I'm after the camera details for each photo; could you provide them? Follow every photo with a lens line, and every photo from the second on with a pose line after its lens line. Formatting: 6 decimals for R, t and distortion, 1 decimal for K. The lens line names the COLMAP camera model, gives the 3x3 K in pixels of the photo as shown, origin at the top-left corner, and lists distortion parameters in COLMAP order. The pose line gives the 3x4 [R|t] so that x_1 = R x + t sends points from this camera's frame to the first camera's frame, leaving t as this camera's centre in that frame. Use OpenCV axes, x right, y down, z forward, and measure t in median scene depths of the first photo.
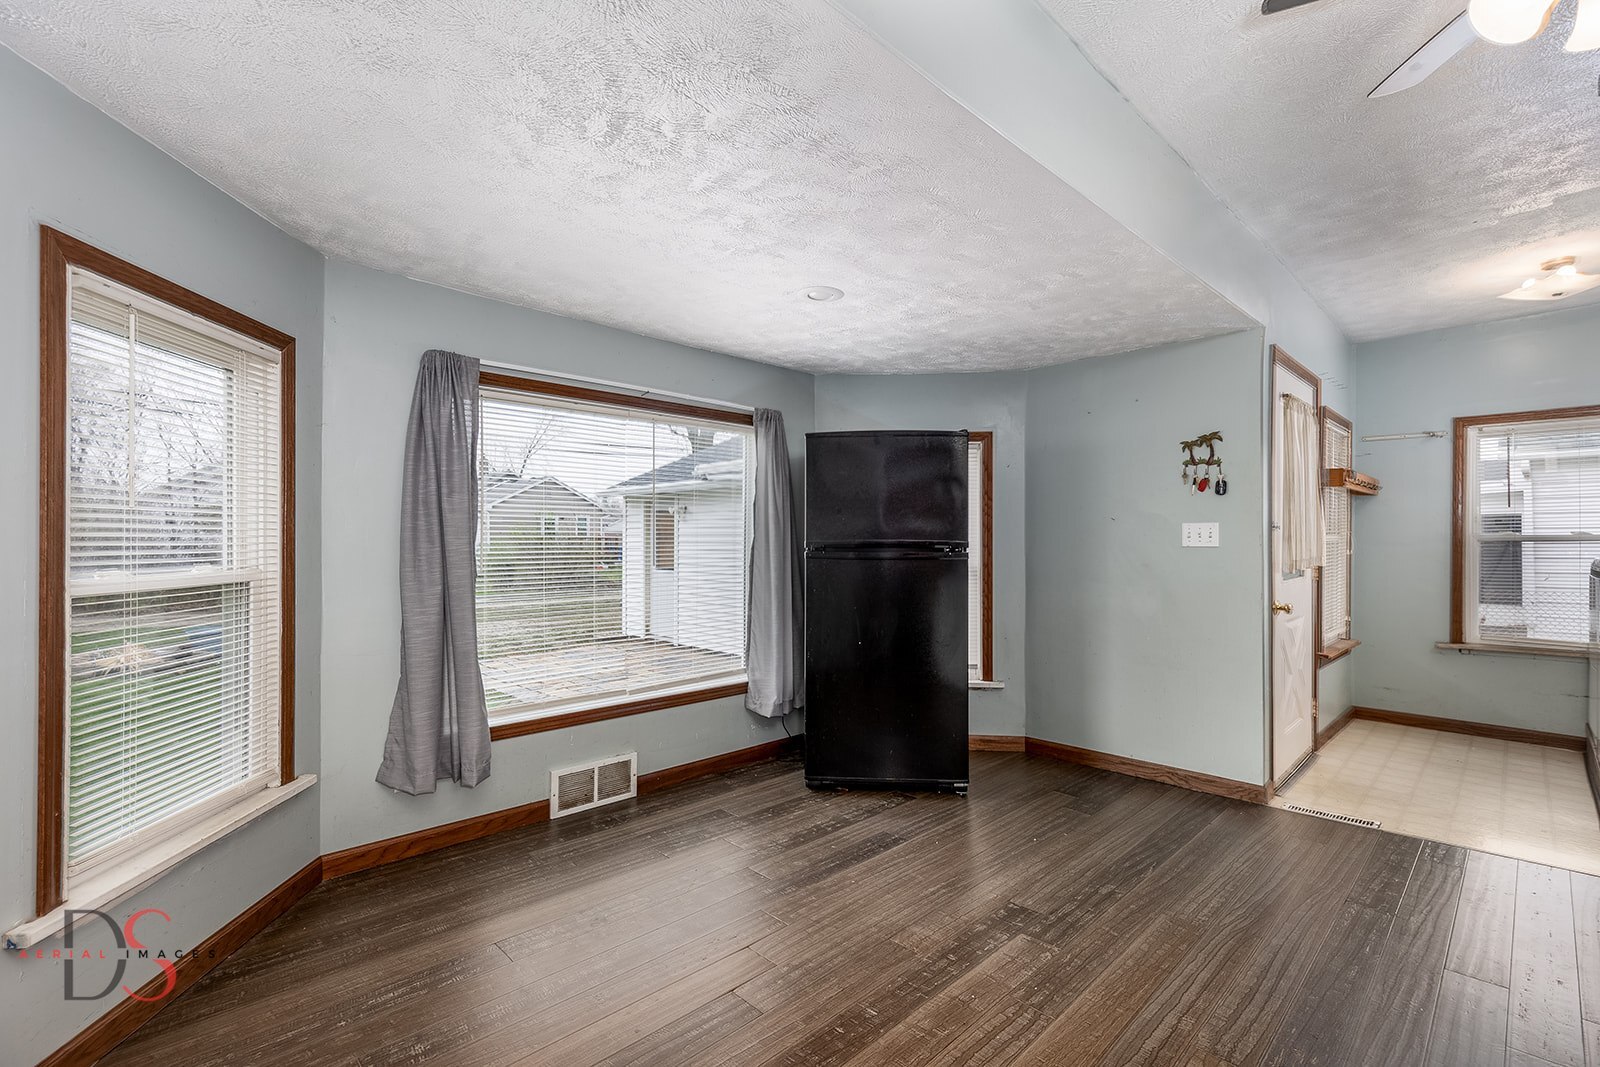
lens RADIAL K [[711.6, 0, 810.1], [0, 711.6, 538.4], [0, 0, 1]] dist [0.009291, 0.000099]
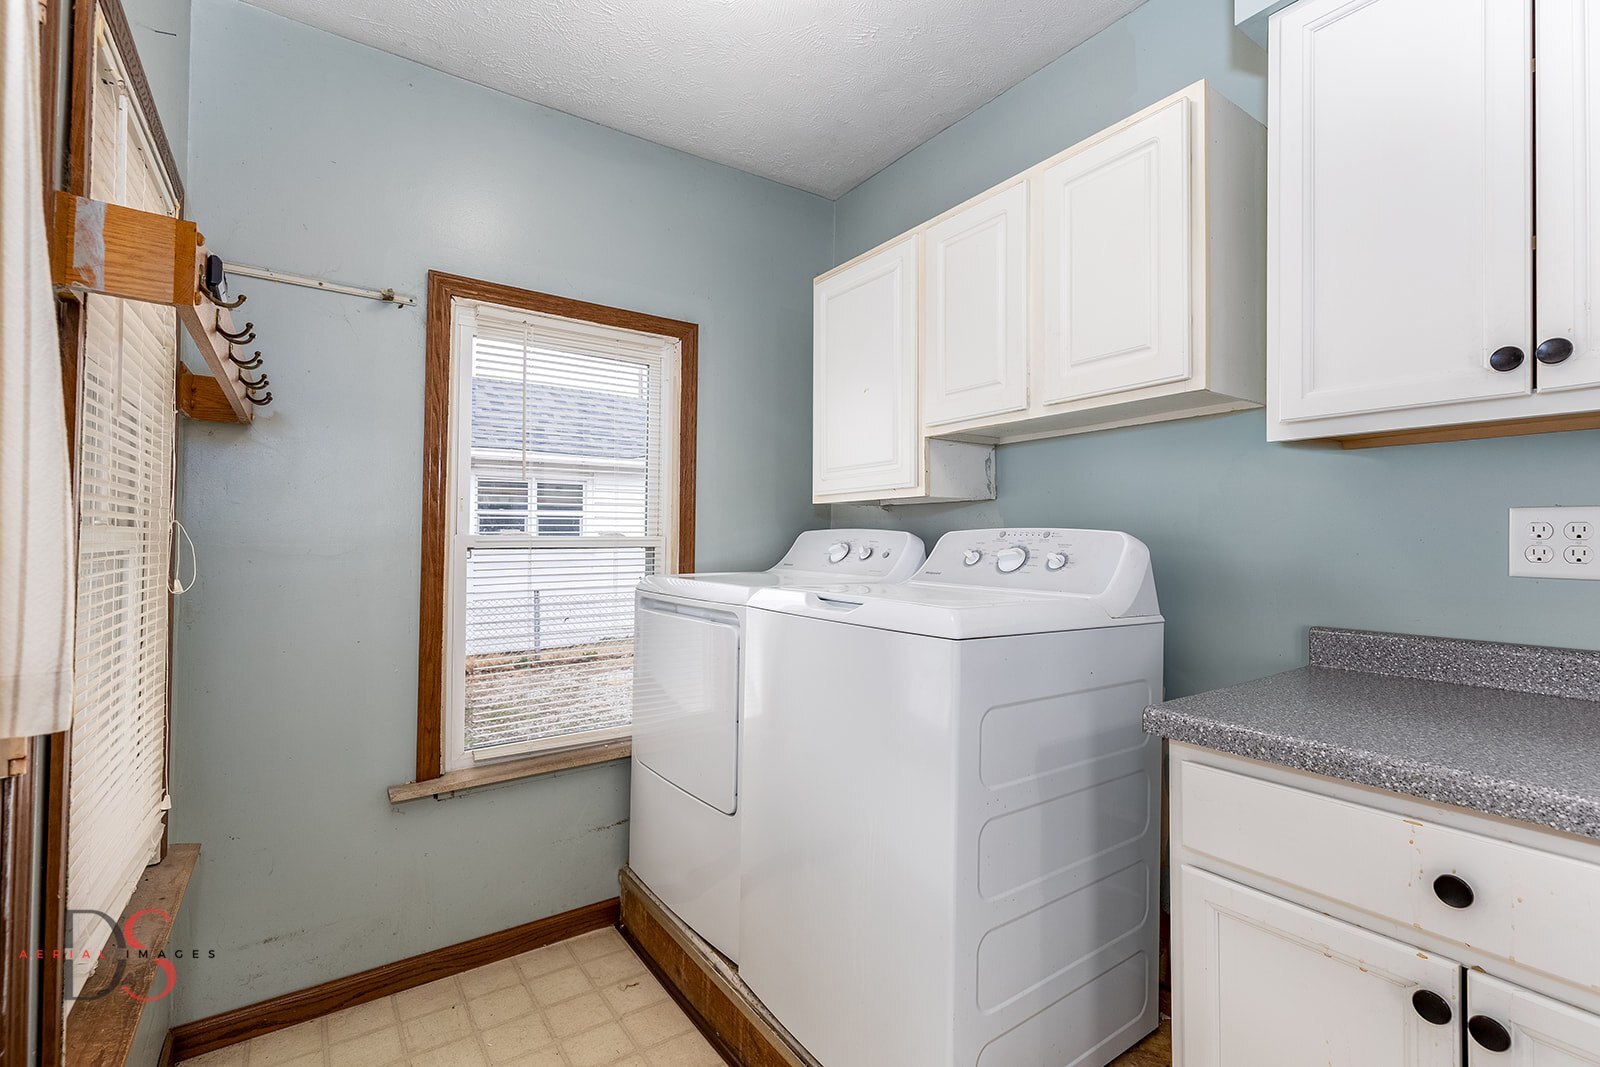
lens RADIAL K [[711.6, 0, 839.4], [0, 711.6, 536.7], [0, 0, 1]] dist [0.009291, 0.000099]
pose [[0.136891, 0.008910, 0.990546, 0.500136], [-0.001402, 0.999960, -0.008801, -0.000790], [-0.990585, -0.000184, 0.136898, 0.693229]]
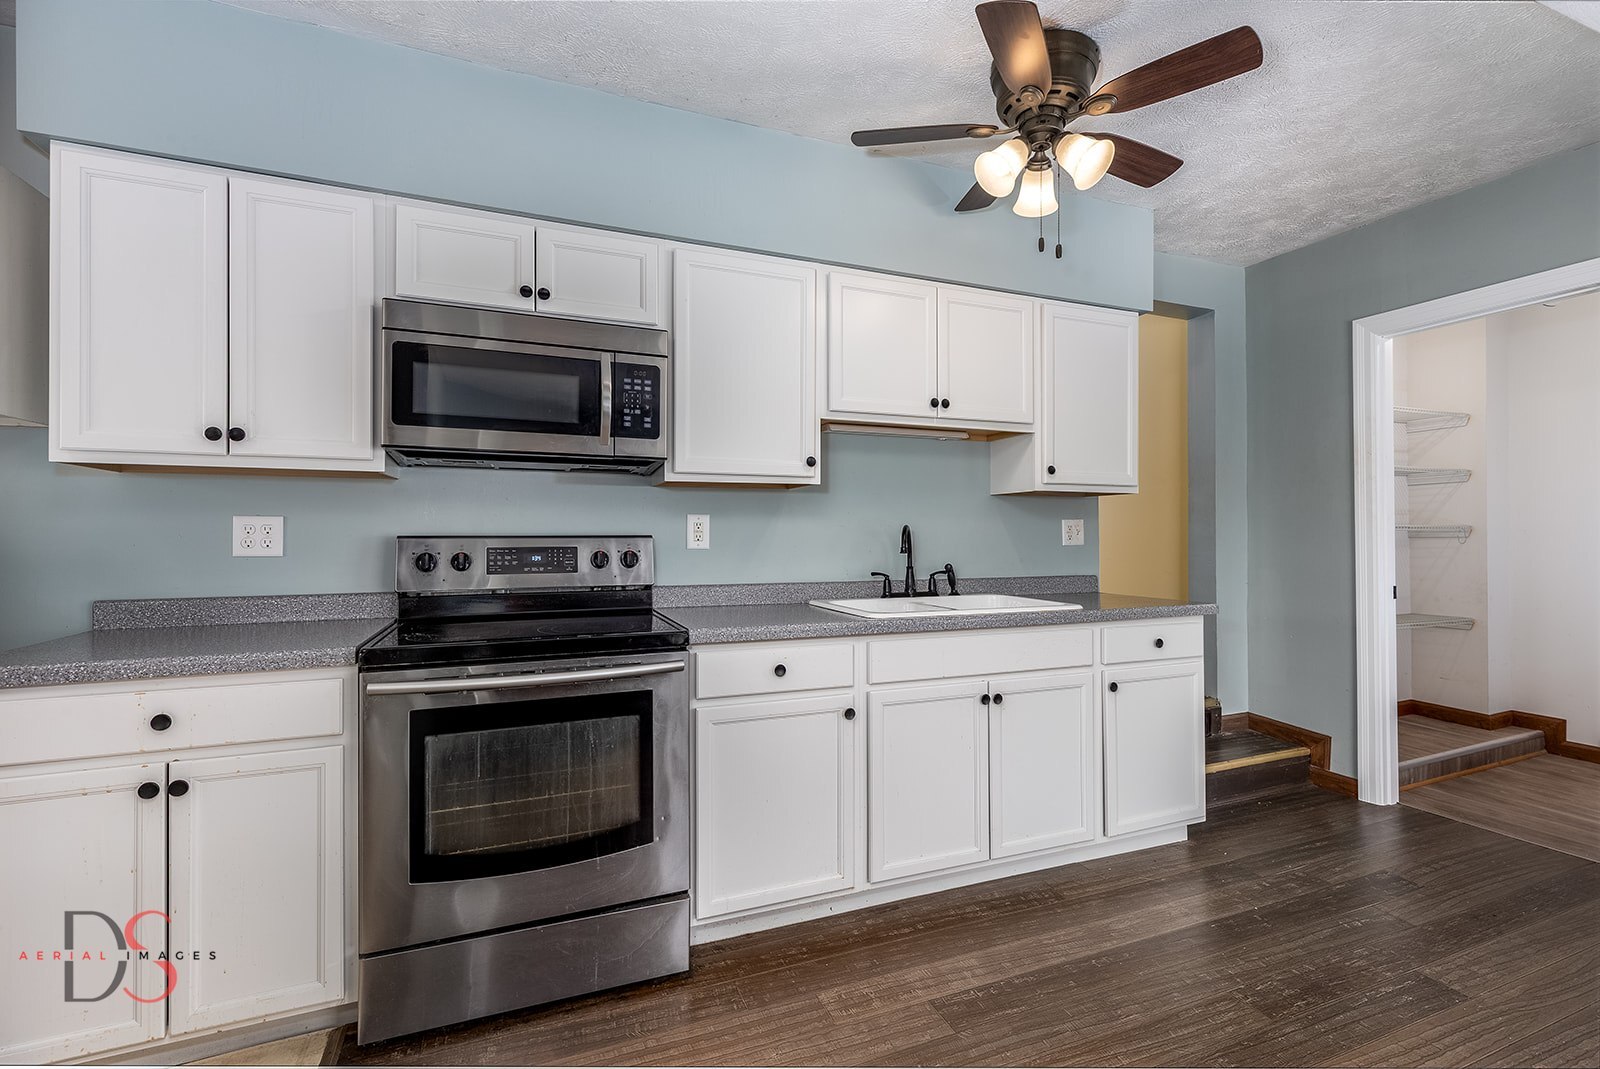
lens RADIAL K [[711.6, 0, 799.3], [0, 711.6, 536.6], [0, 0, 1]] dist [0.009291, 0.000099]
pose [[-0.923432, 0.004248, 0.383740, 0.294168], [0.005904, 0.999978, 0.003139, -0.000641], [-0.383718, 0.005164, -0.923436, 0.761197]]
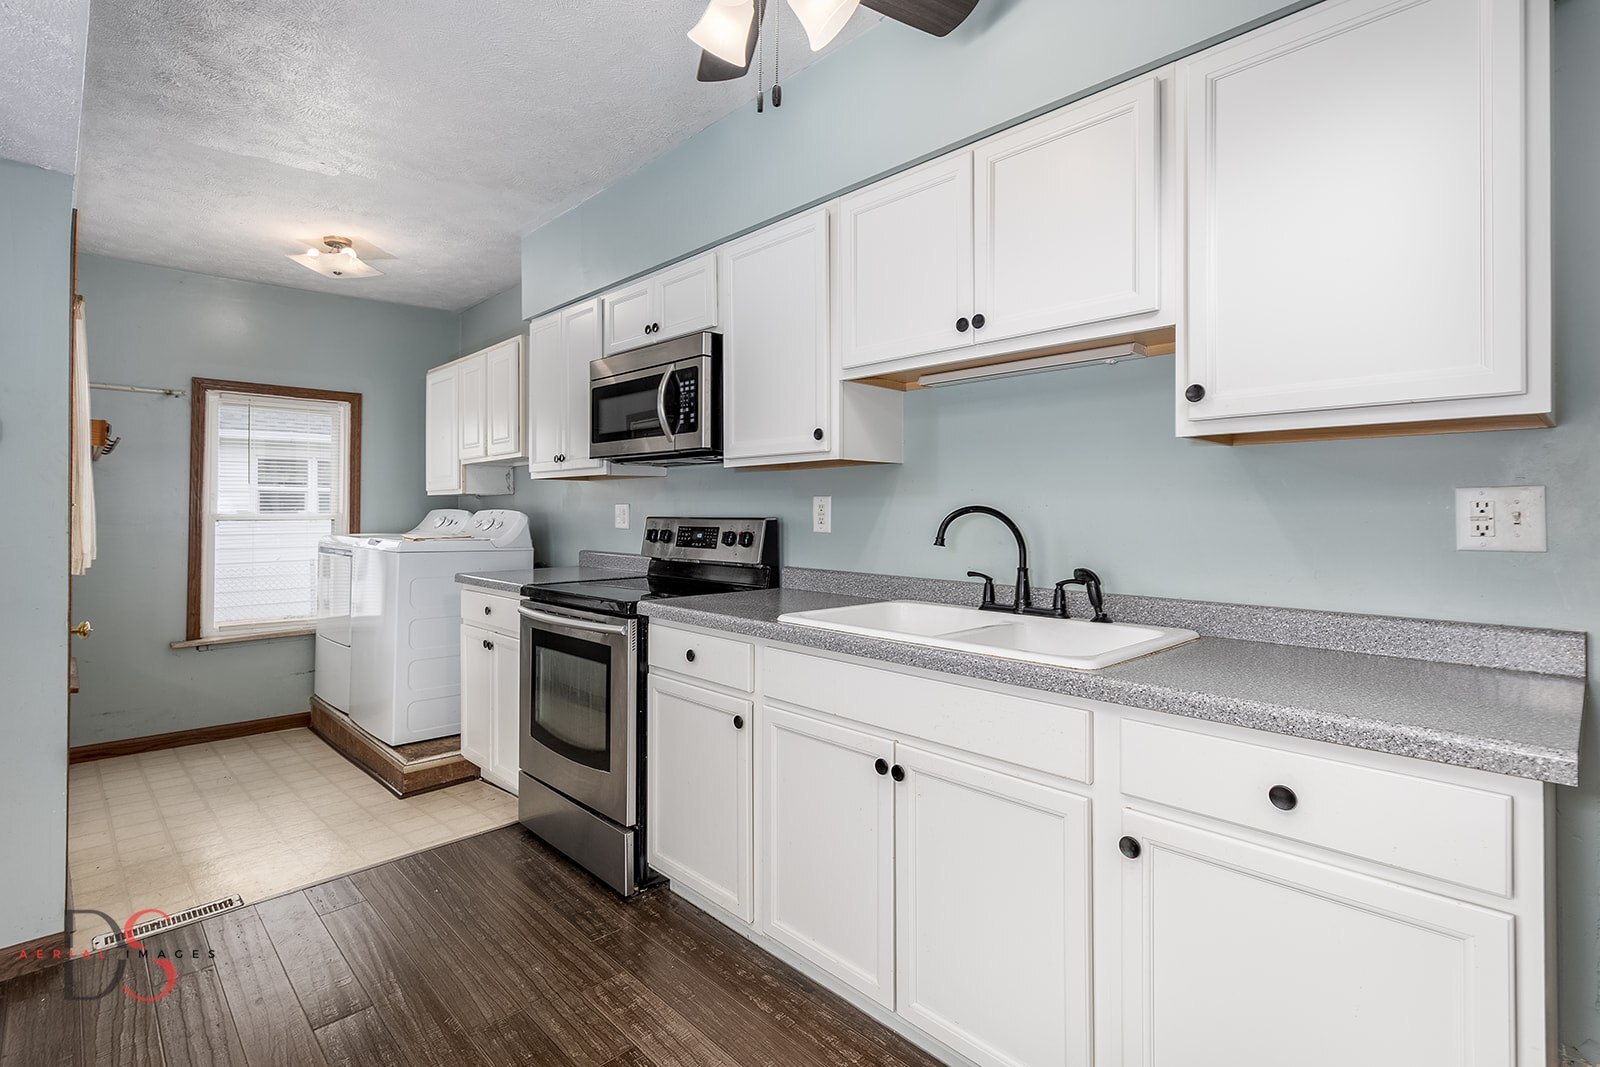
lens RADIAL K [[755.4, 0, 802.2], [0, 755.4, 512.2], [0, 0, 1]] dist [0.000337, 0.000665]
pose [[0.005869, 0.005039, 0.999970, -0.001488], [0.000382, 0.999987, -0.005041, -0.001991], [-0.999983, 0.000411, 0.005867, 0.267137]]
